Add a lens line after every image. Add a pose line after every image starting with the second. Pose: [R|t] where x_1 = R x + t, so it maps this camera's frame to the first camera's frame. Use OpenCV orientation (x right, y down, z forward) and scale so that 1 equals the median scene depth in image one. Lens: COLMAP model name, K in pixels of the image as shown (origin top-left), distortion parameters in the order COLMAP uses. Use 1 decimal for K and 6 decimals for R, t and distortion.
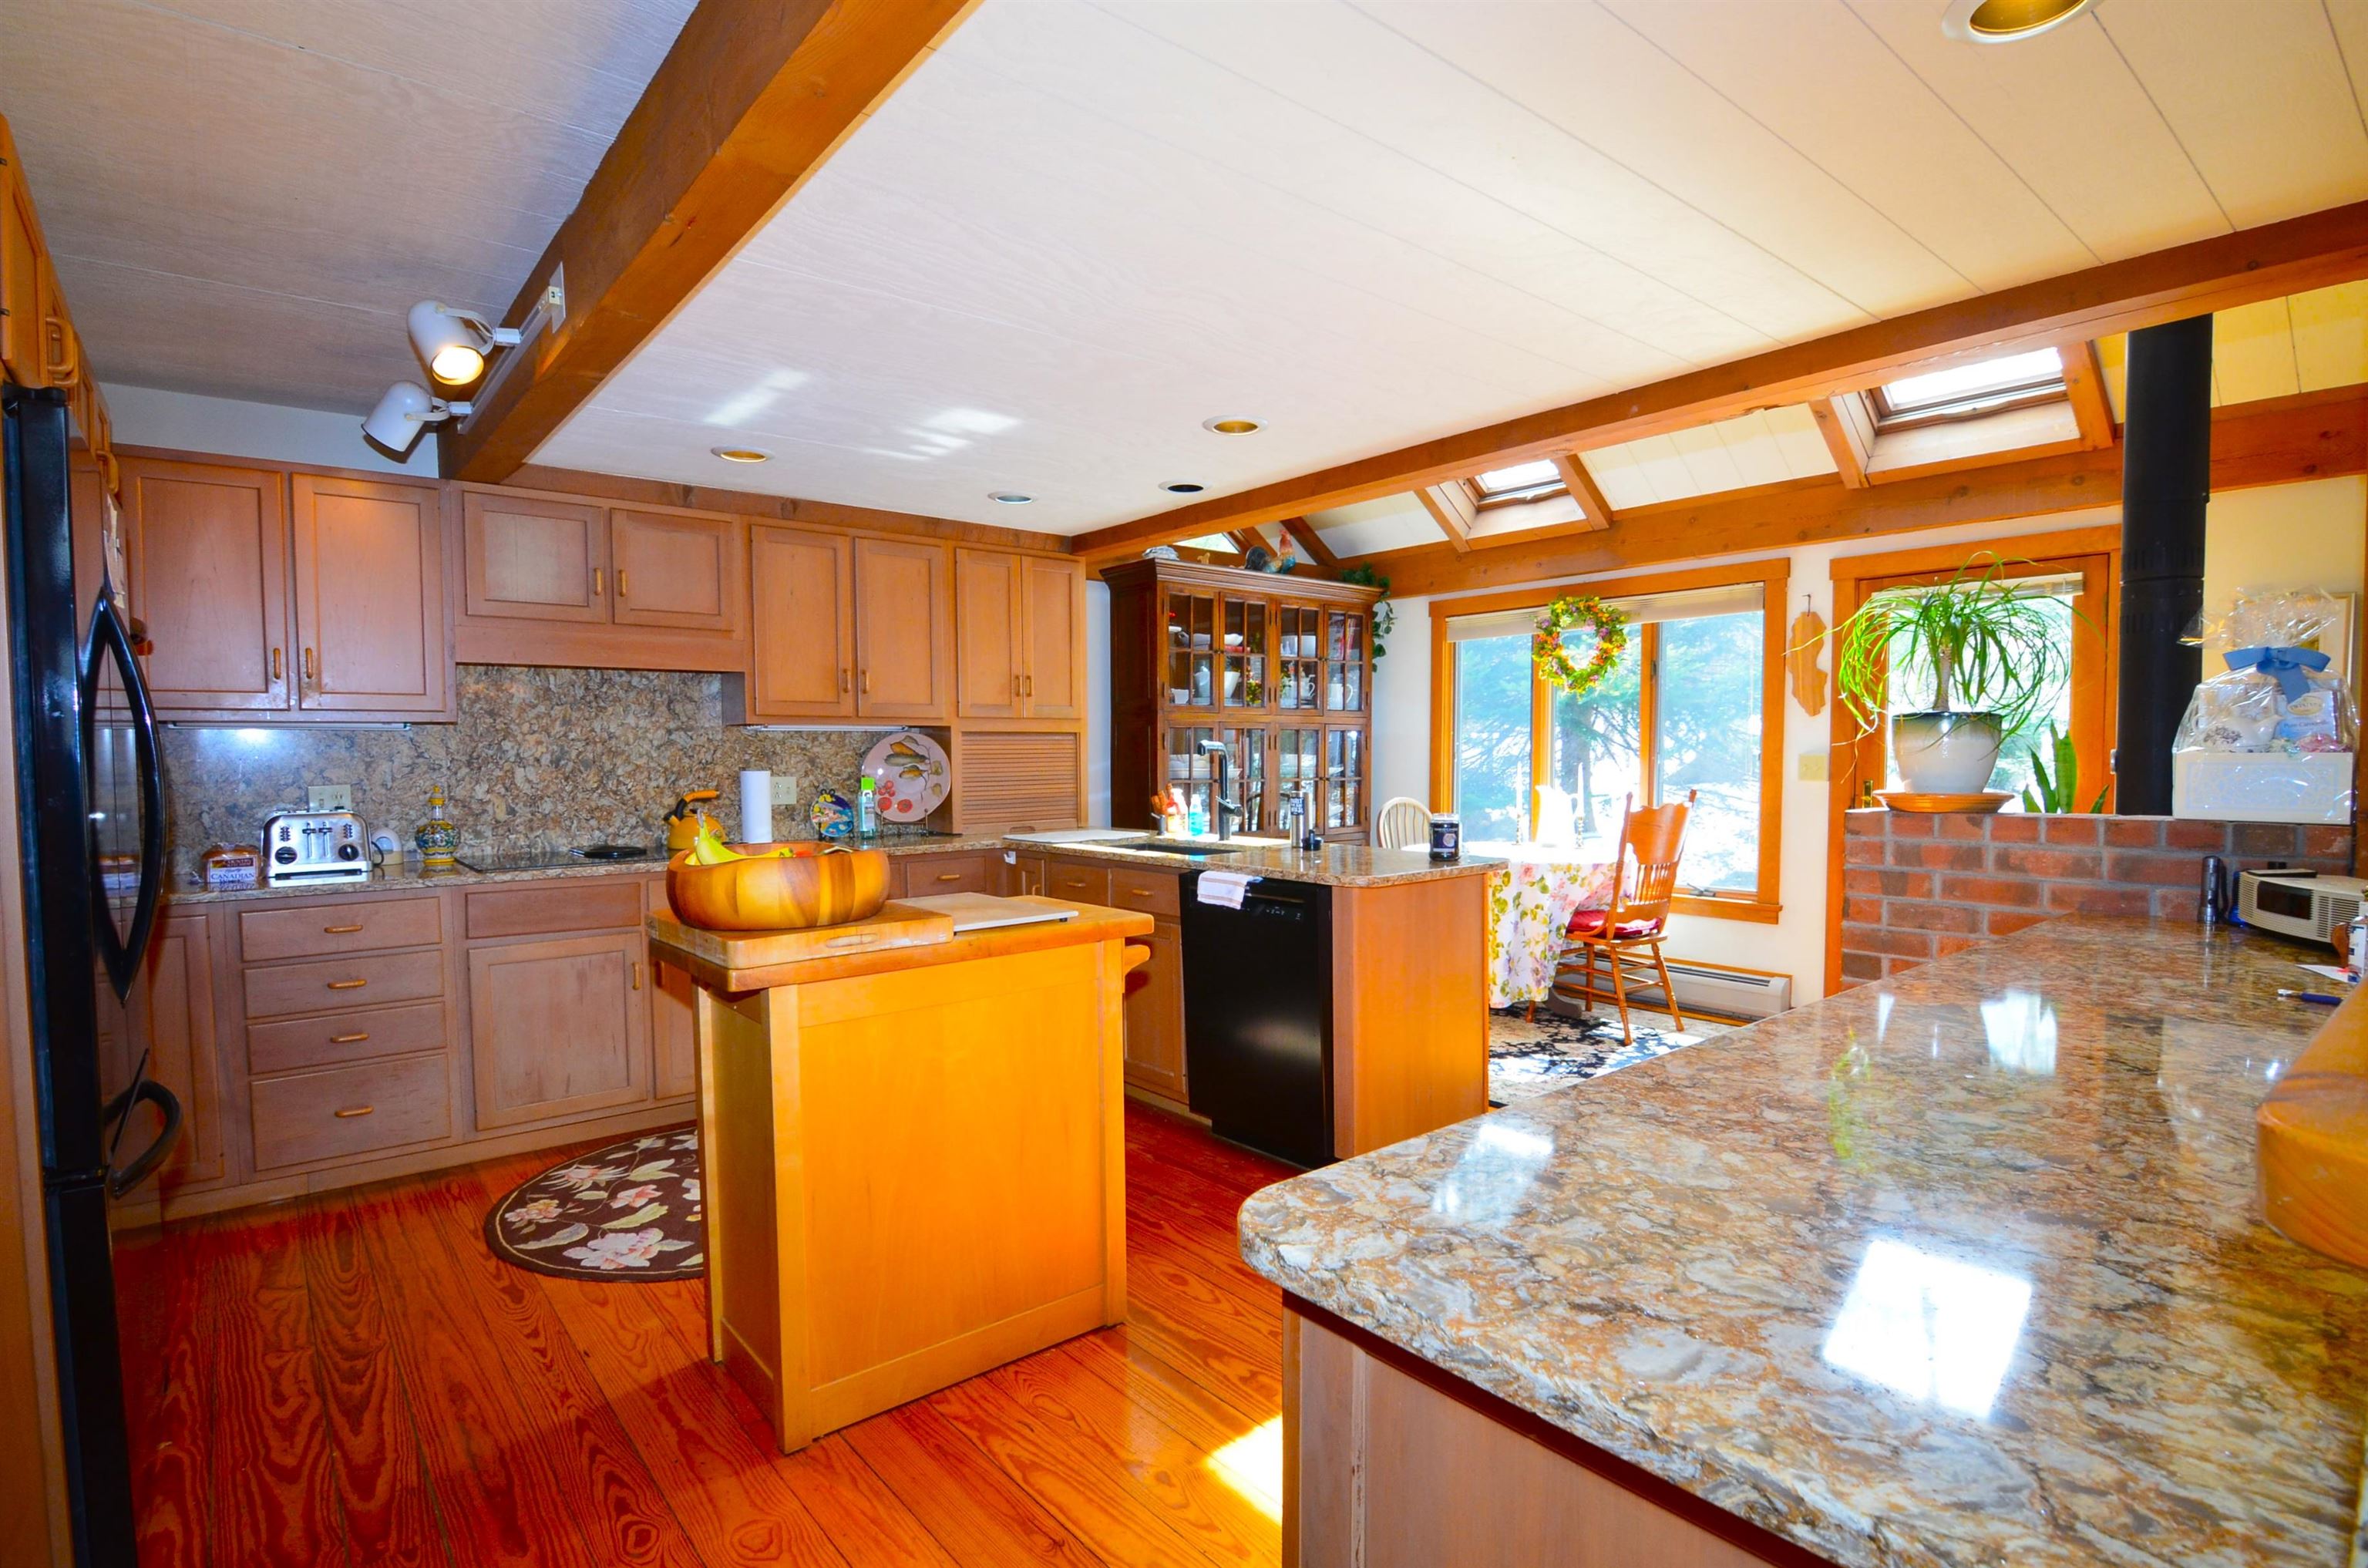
lens RADIAL K [[1174.1, 0, 1173.8], [0, 1174.1, 808.1], [0, 0, 1]] dist [0.001137, -0.027213]
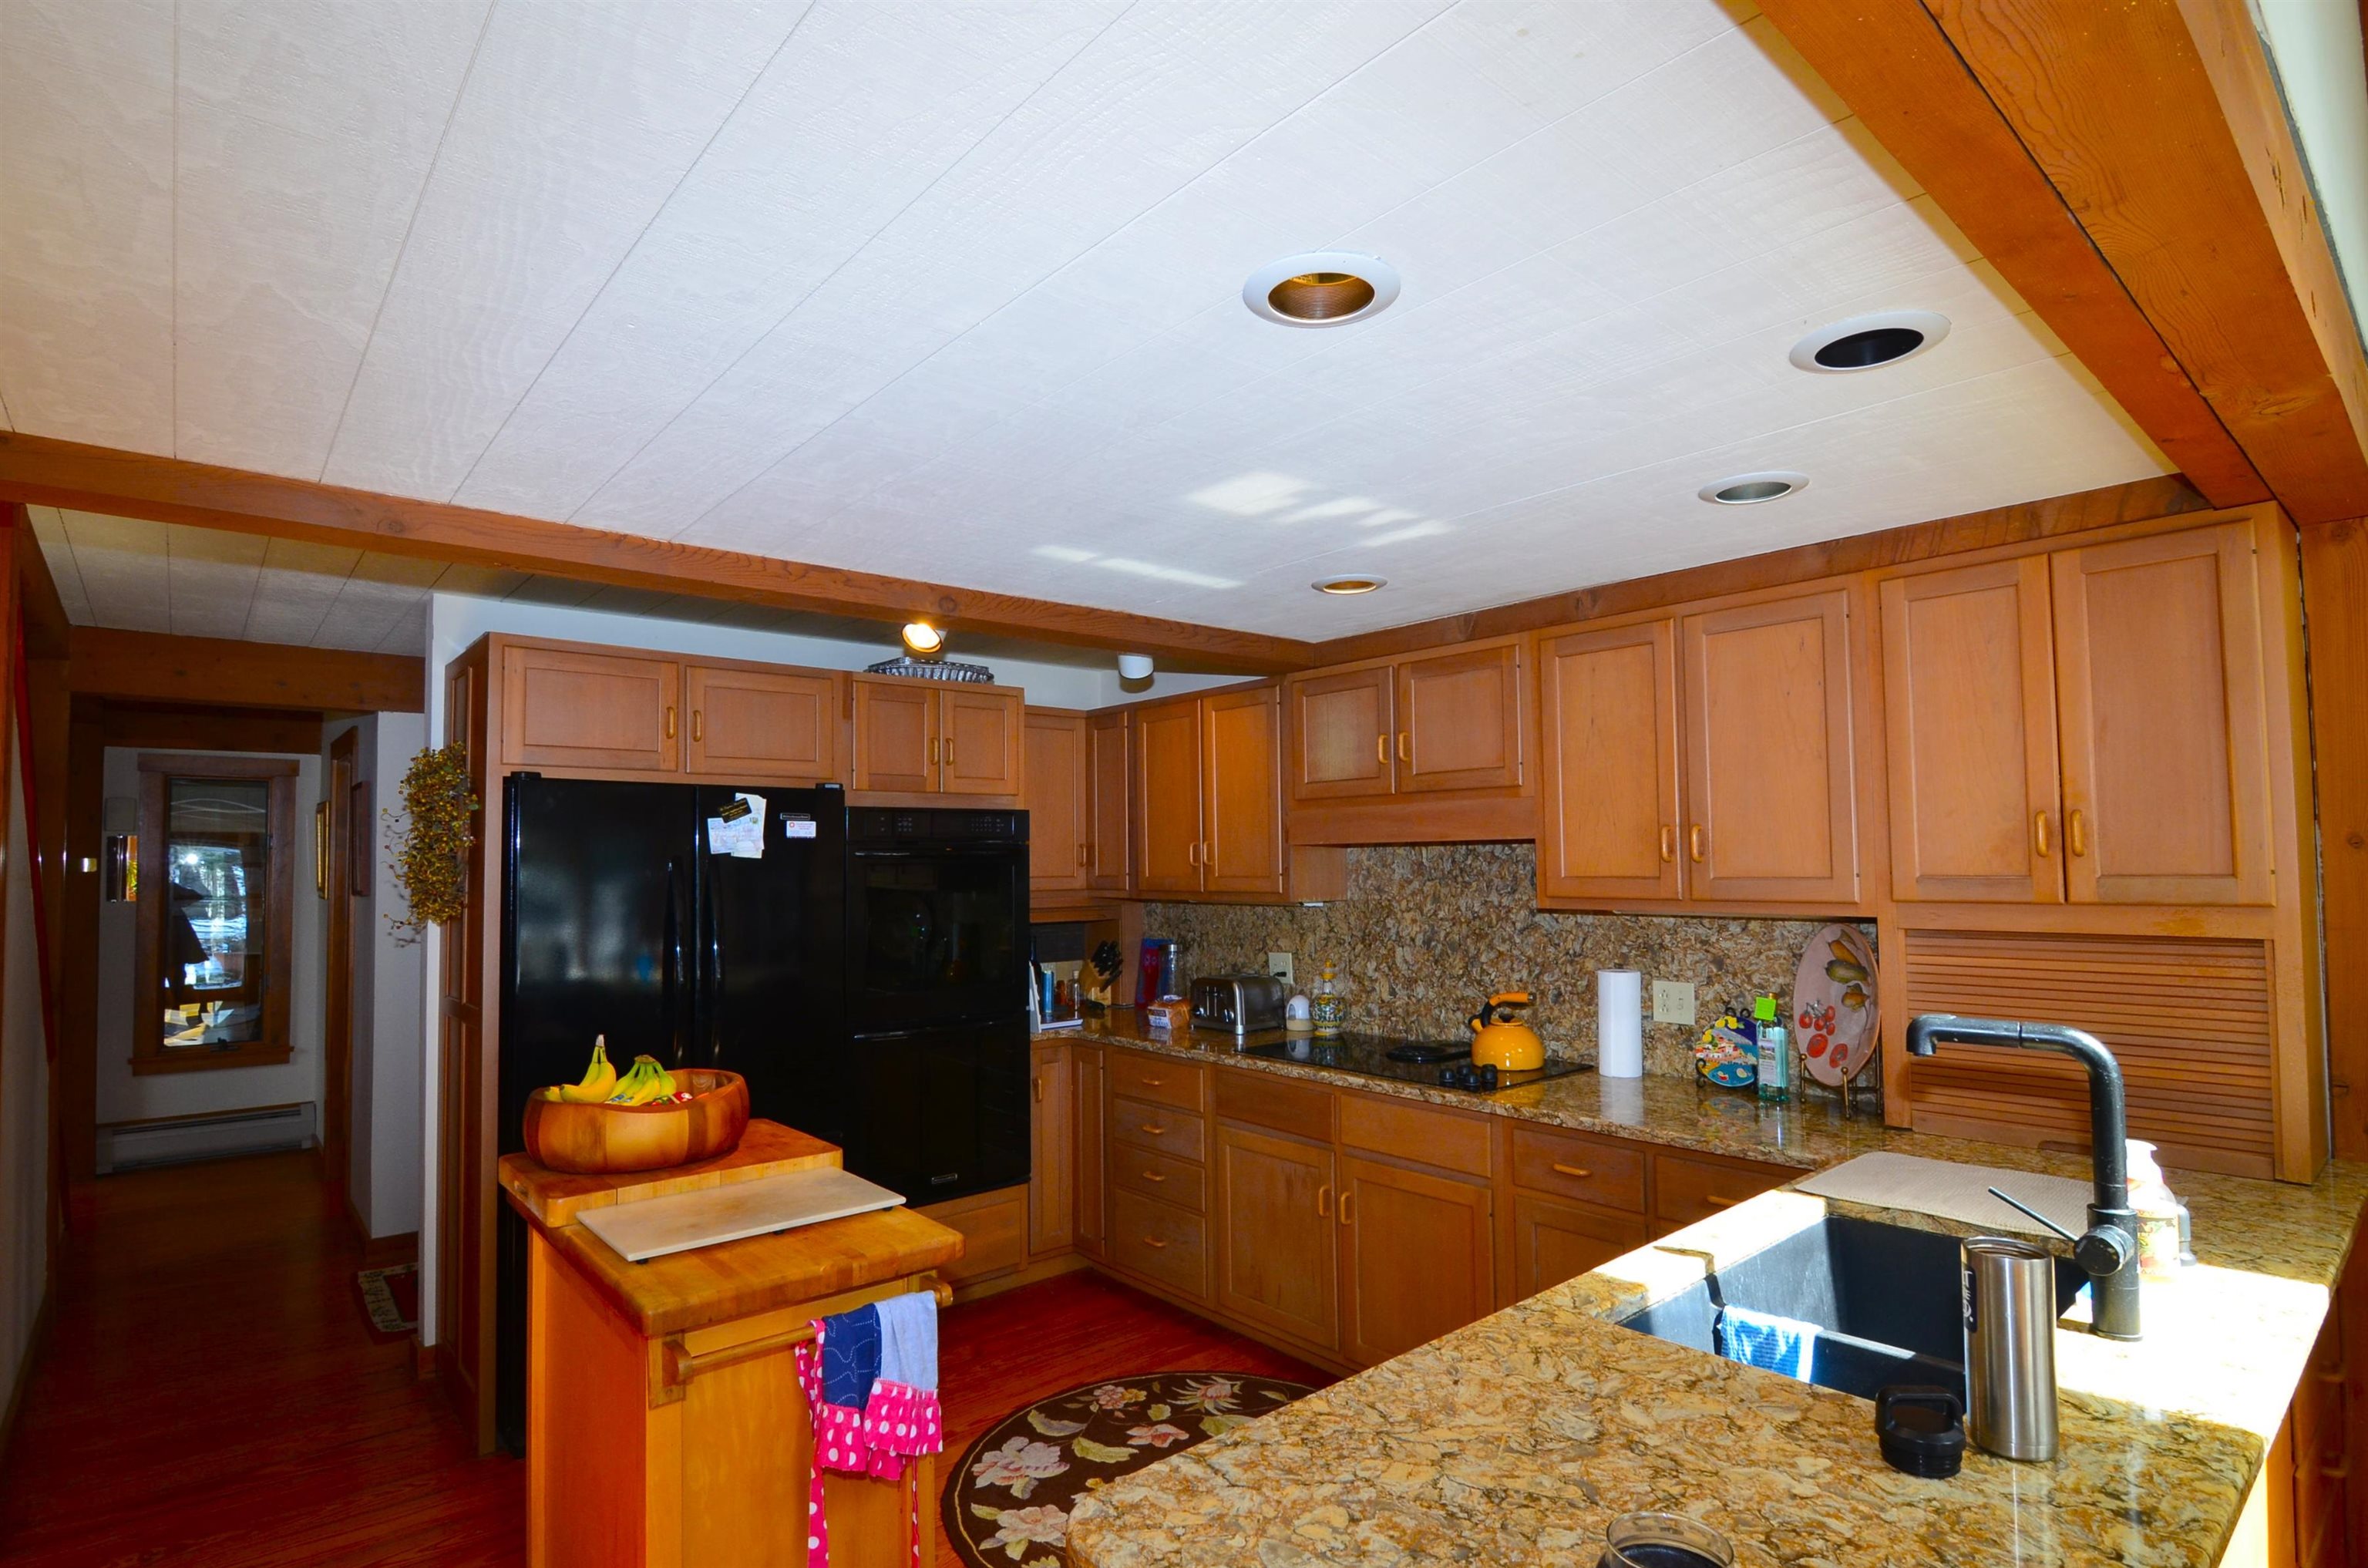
lens RADIAL K [[1174.1, 0, 1173.8], [0, 1174.1, 808.1], [0, 0, 1]] dist [0.001137, -0.027213]
pose [[0.021509, -0.040416, -0.998951, 0.388890], [-0.040231, 0.998338, -0.041257, -0.099436], [0.998959, 0.041076, 0.019847, 0.788769]]
